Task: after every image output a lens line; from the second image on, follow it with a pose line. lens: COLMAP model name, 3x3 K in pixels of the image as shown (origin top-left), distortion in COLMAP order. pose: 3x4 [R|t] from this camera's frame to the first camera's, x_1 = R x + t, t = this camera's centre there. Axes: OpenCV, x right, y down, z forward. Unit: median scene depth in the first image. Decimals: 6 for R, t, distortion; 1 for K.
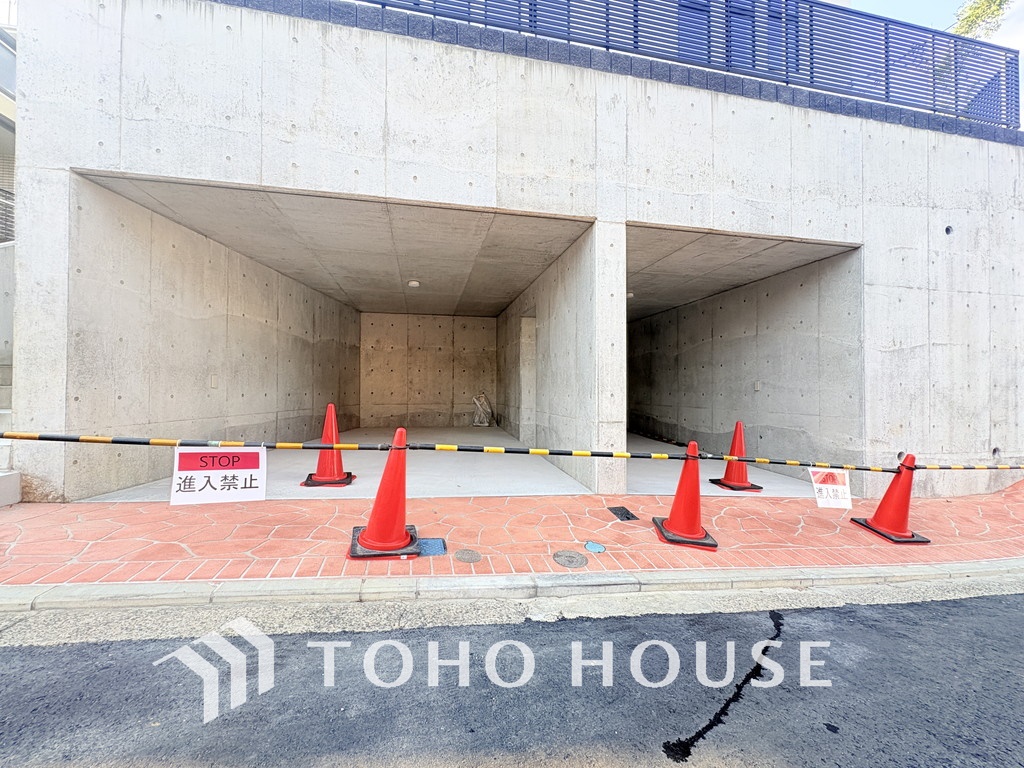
lens RADIAL K [[408.2, 0, 512.0], [0, 408.2, 384.0], [0, 0, 1]] dist [0.000355, 0.000025]
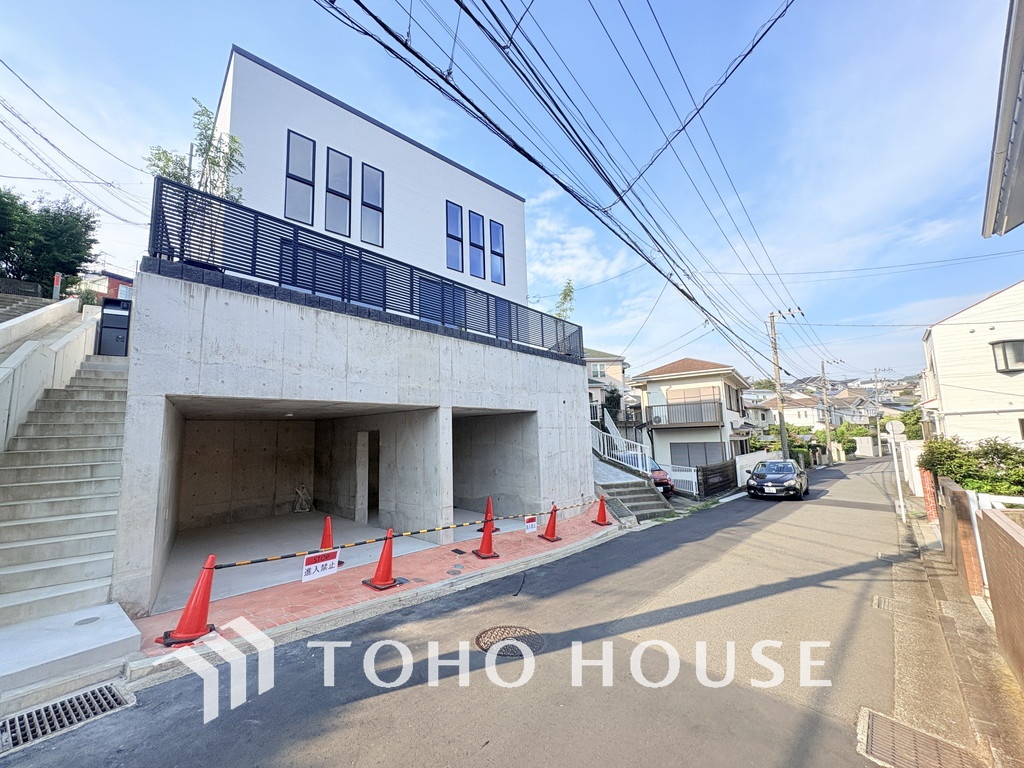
lens RADIAL K [[408.2, 0, 512.0], [0, 408.2, 384.0], [0, 0, 1]] dist [0.000355, 0.000025]
pose [[0.791270, 0.048593, 0.609533, -0.813518], [0.025882, 0.993282, -0.112785, -0.292836], [-0.610919, 0.105020, 0.784697, -0.898785]]
